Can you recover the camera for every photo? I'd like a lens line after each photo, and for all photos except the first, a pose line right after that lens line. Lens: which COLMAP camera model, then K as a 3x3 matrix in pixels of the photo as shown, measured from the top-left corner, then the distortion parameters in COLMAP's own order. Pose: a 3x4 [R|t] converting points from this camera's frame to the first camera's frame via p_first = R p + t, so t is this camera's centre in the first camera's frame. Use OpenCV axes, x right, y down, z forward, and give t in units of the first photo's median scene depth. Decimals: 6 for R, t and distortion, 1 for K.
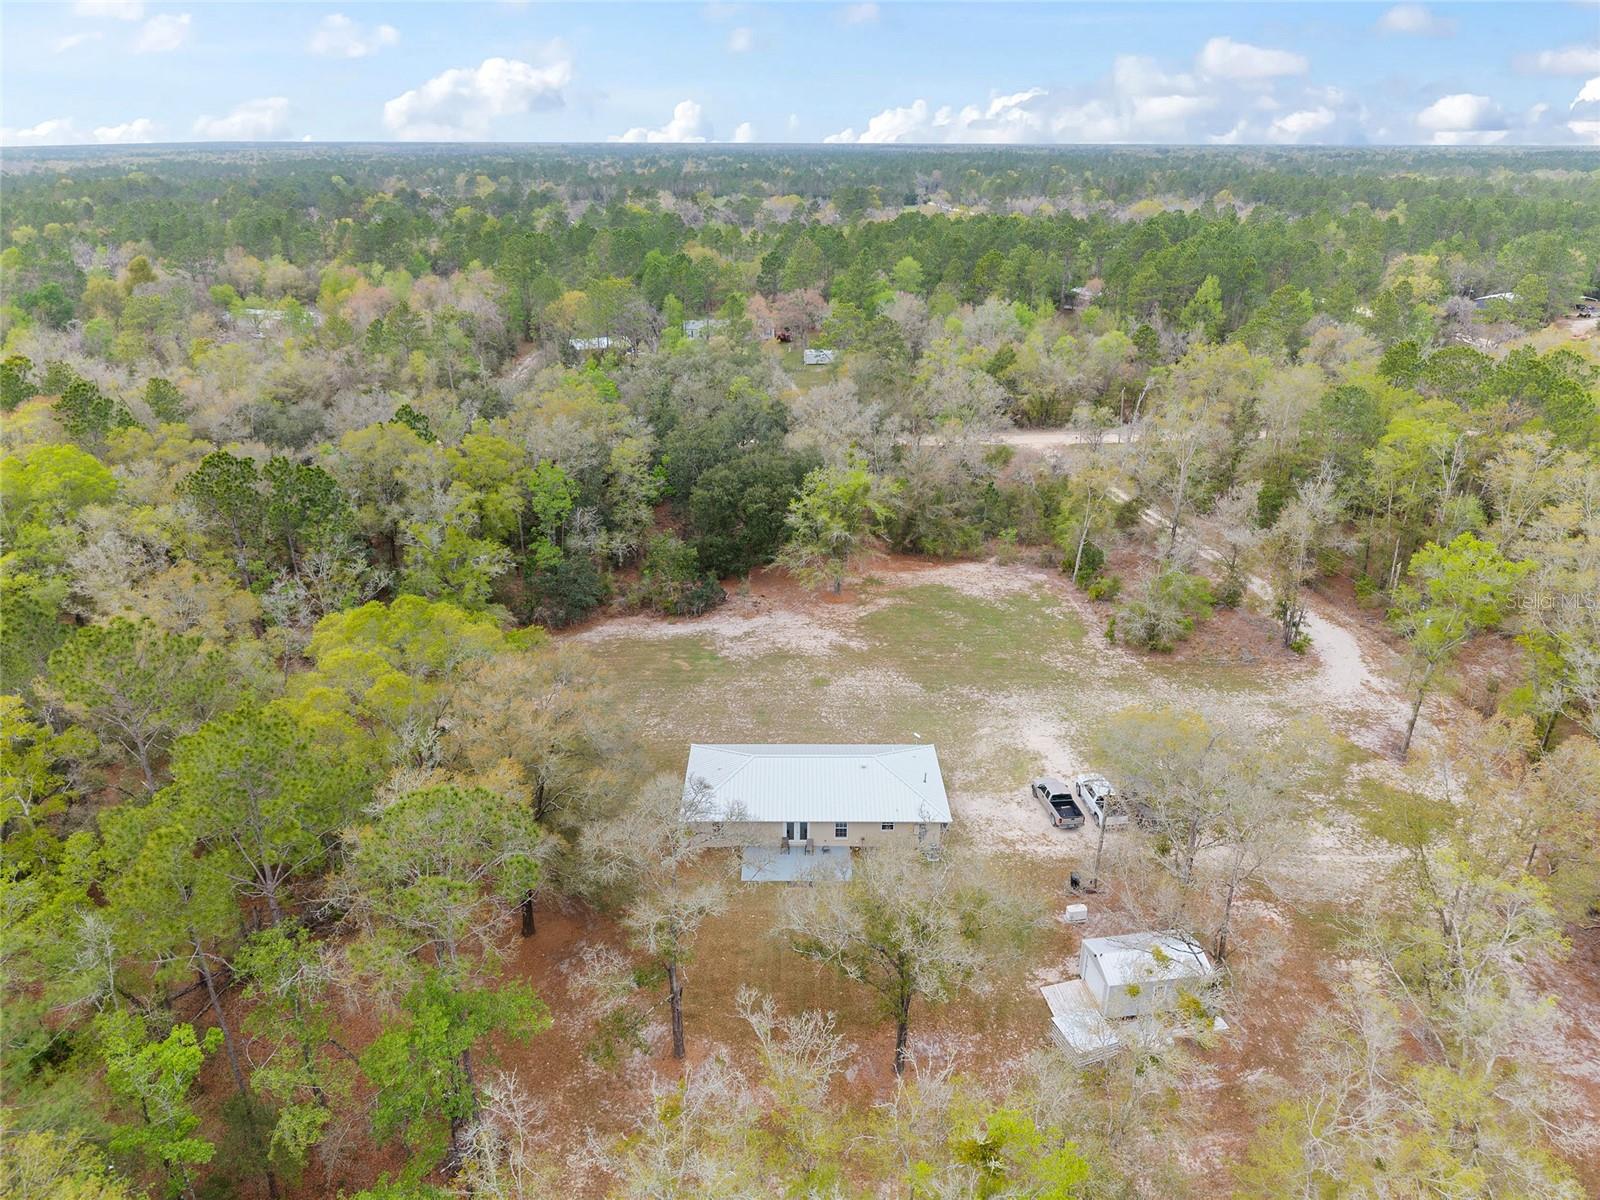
lens RADIAL K [[1063.3, 0, 778.5], [0, 1063.3, 620.9], [0, 0, 1]] dist [0.041545, -0.041319]
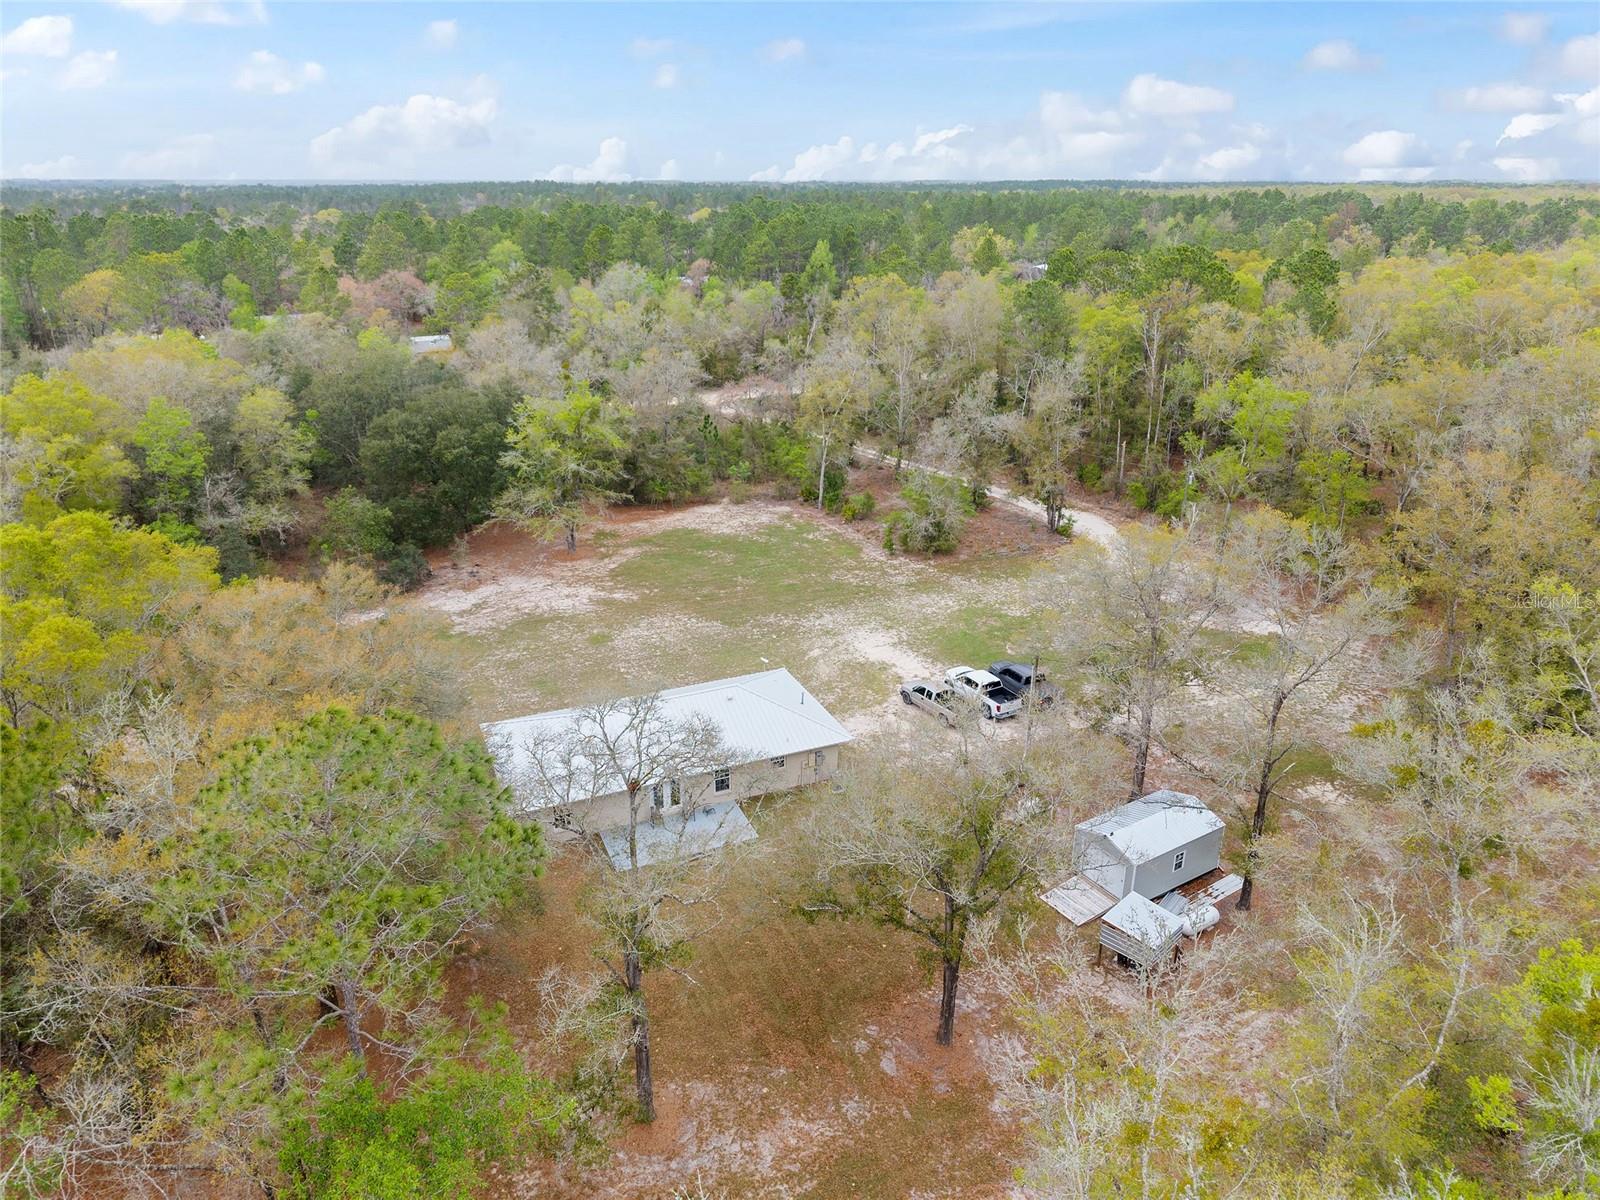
lens RADIAL K [[1063.3, 0, 794.9], [0, 1063.3, 631.0], [0, 0, 1]] dist [0.041545, -0.041319]
pose [[0.915416, -0.157196, 0.370545, -0.106366], [0.166202, 0.986061, 0.007719, 0.060889], [-0.366593, 0.054519, 0.928783, 0.172143]]
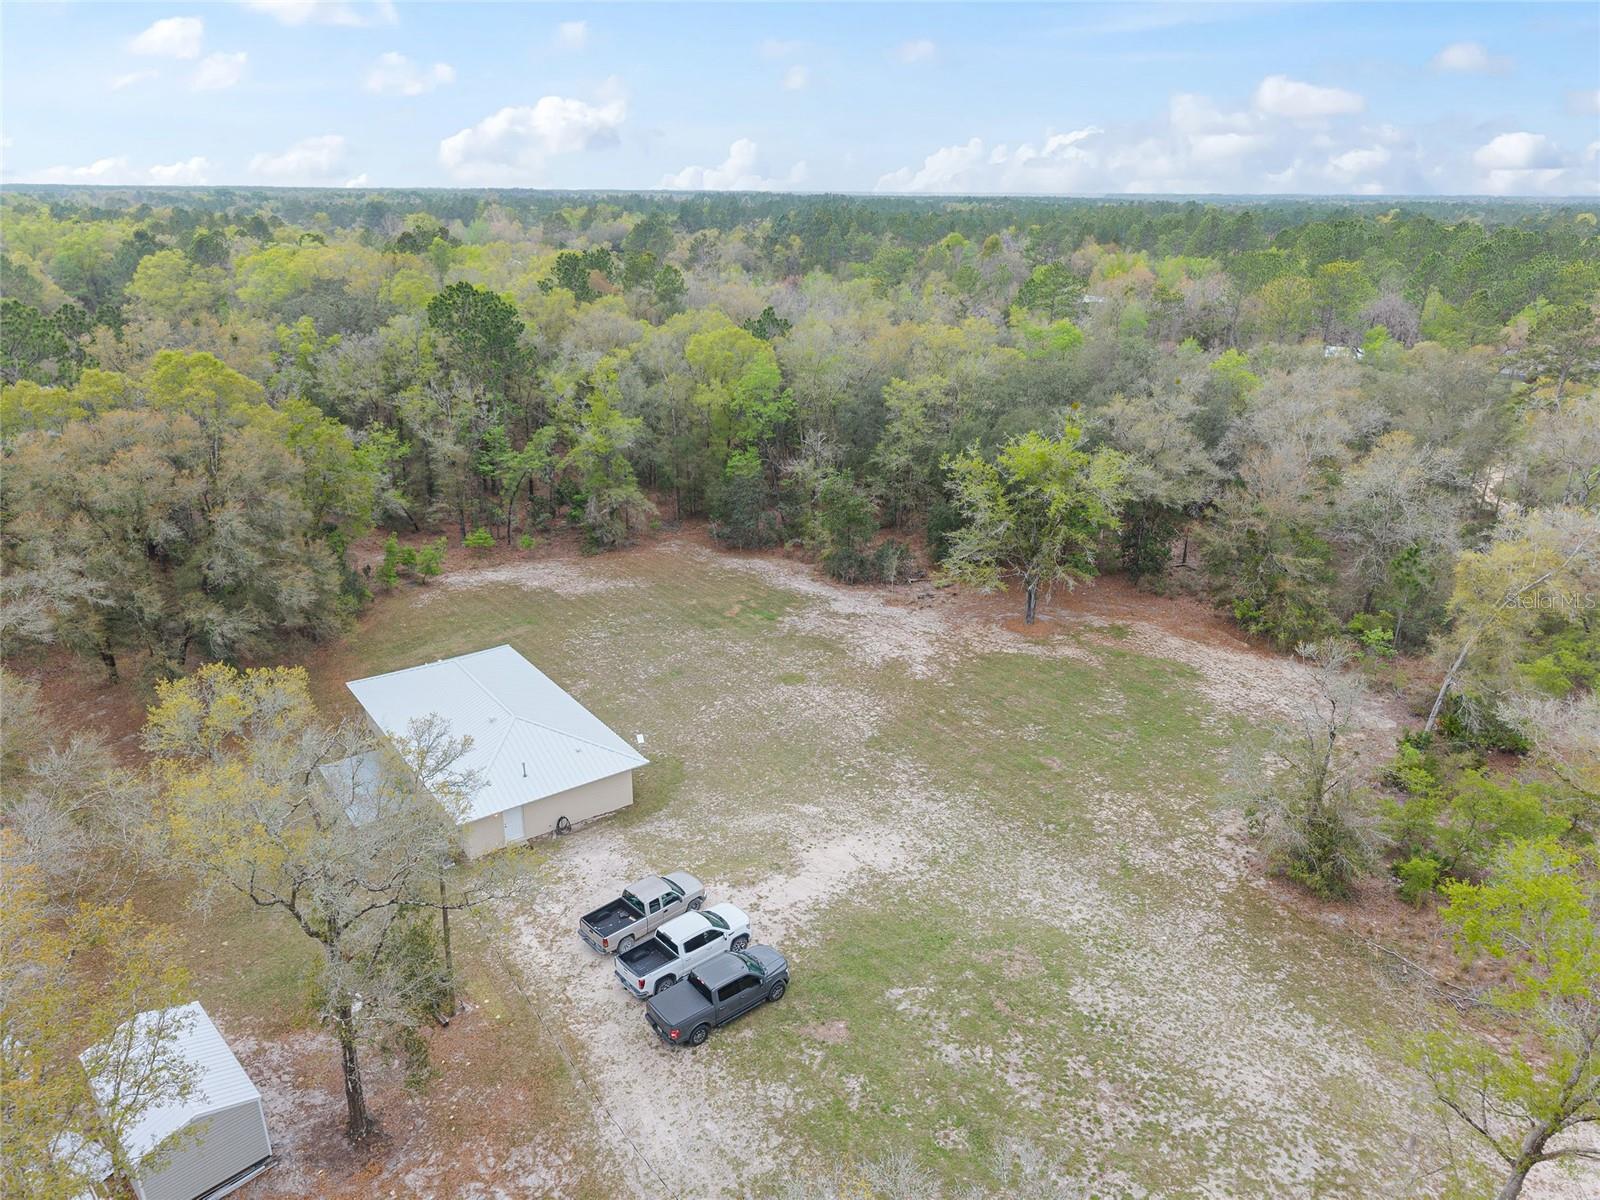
lens RADIAL K [[1063.3, 0, 800.9], [0, 1063.3, 614.0], [0, 0, 1]] dist [0.041545, -0.041319]
pose [[0.602210, 0.301129, -0.739368, 0.489469], [-0.340641, 0.934517, 0.103160, -0.052075], [0.722016, 0.189735, 0.665352, 0.446186]]
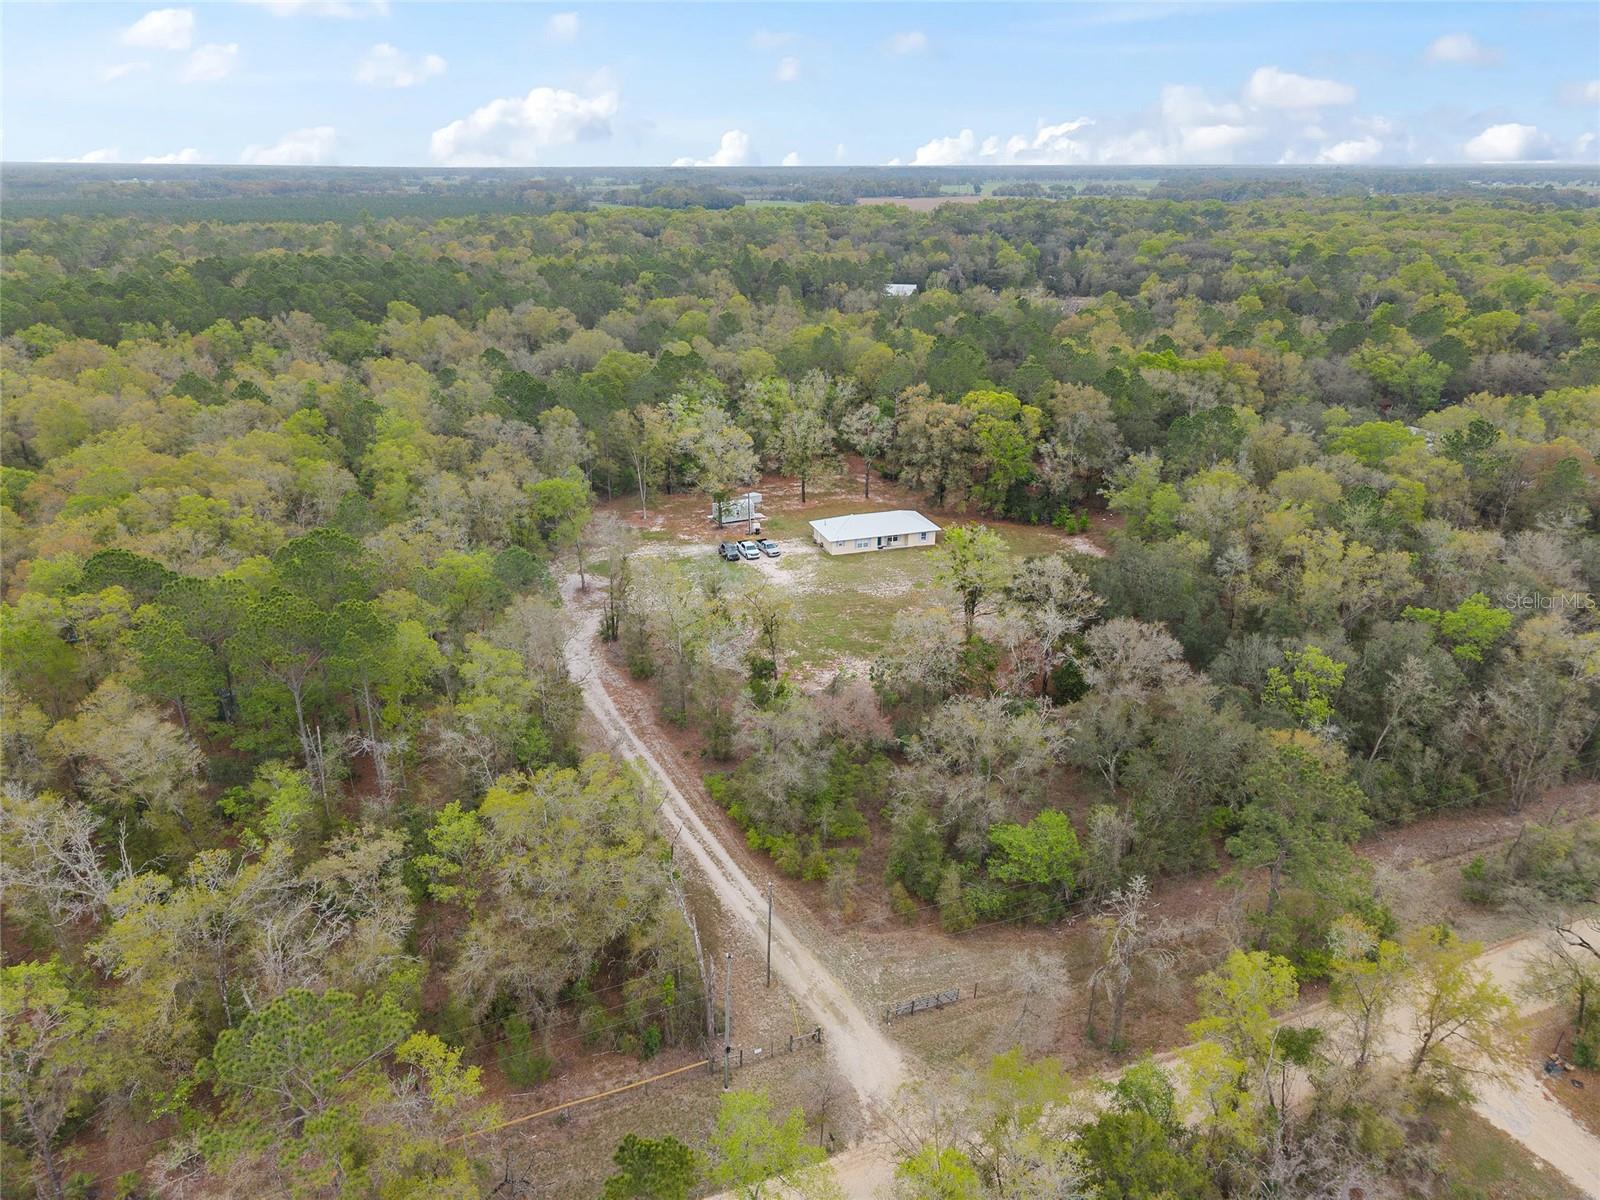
lens RADIAL K [[1063.3, 0, 787.4], [0, 1063.3, 604.1], [0, 0, 1]] dist [0.041545, -0.041319]
pose [[-0.951506, 0.124332, -0.281387, 0.579904], [-0.120224, 0.691657, 0.712149, -0.879033], [0.283166, 0.711444, -0.643168, 1.709341]]
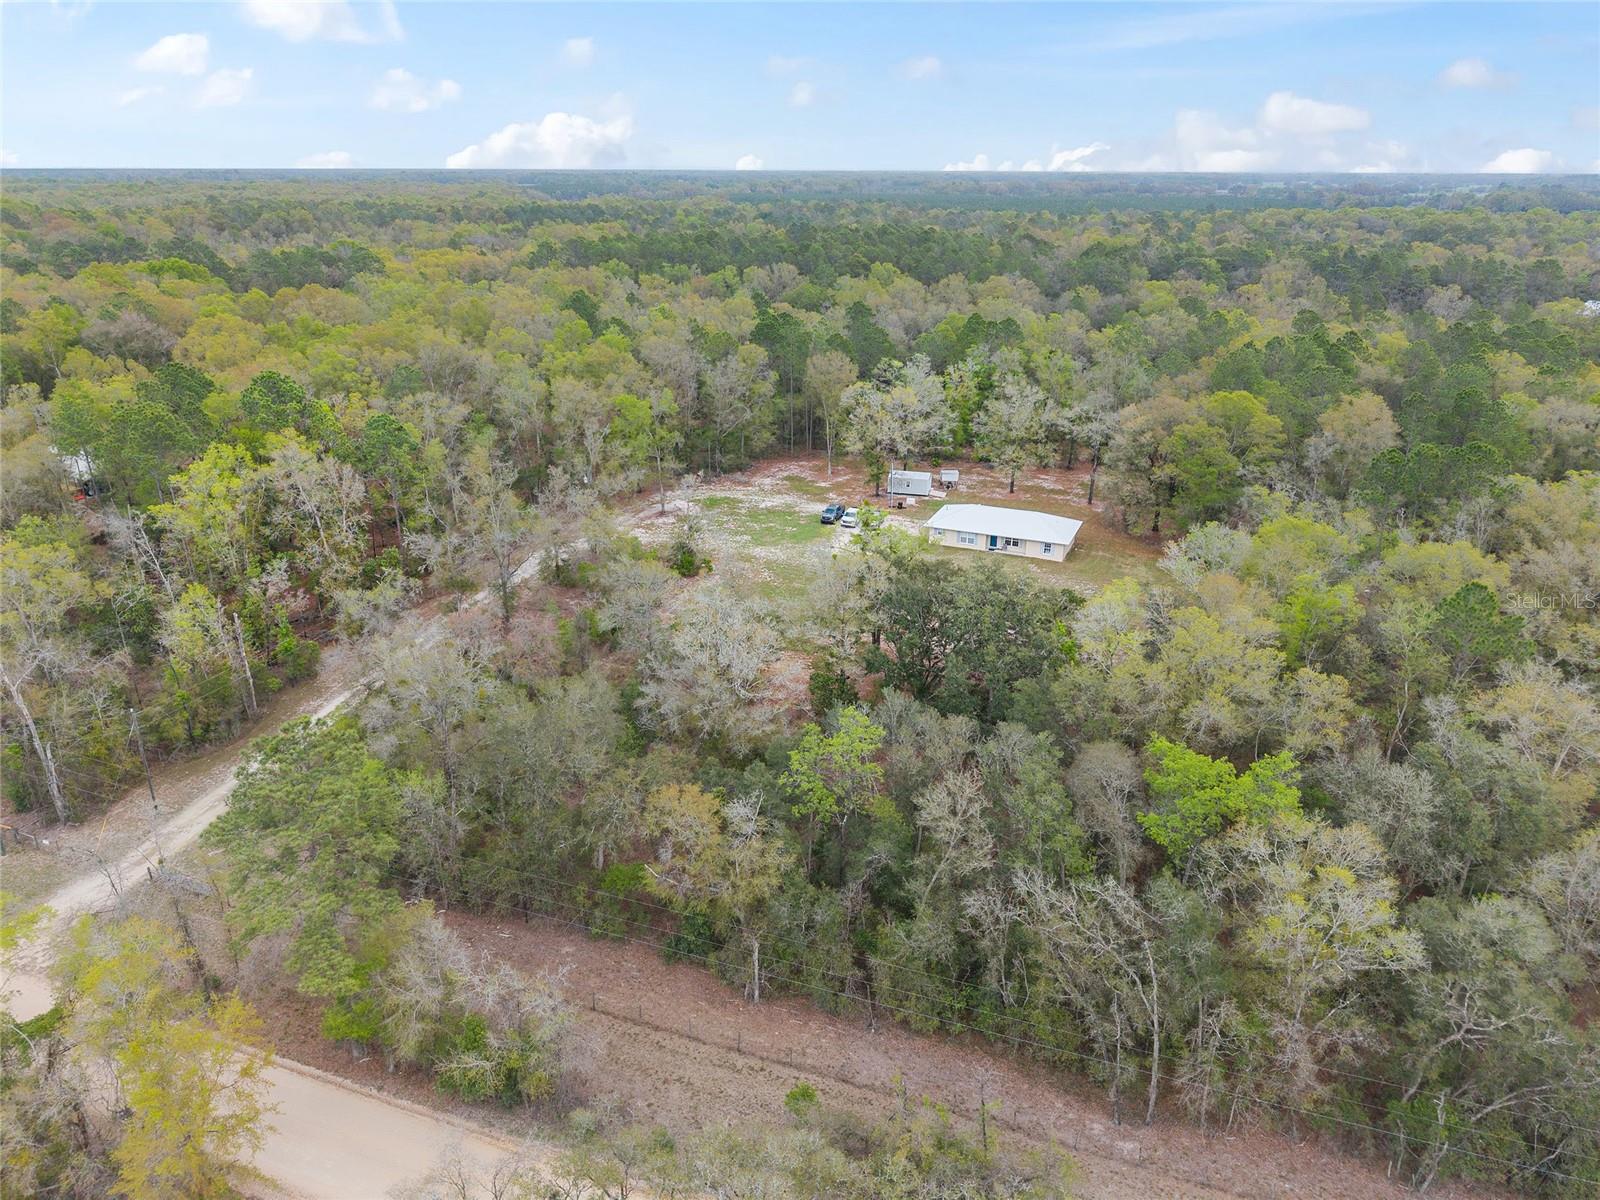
lens RADIAL K [[1063.3, 0, 789.4], [0, 1063.3, 601.6], [0, 0, 1]] dist [0.041545, -0.041319]
pose [[-0.918804, -0.145032, 0.367104, -0.220530], [0.164610, 0.704522, 0.690328, -0.741252], [-0.358752, 0.694705, -0.623444, 1.632641]]
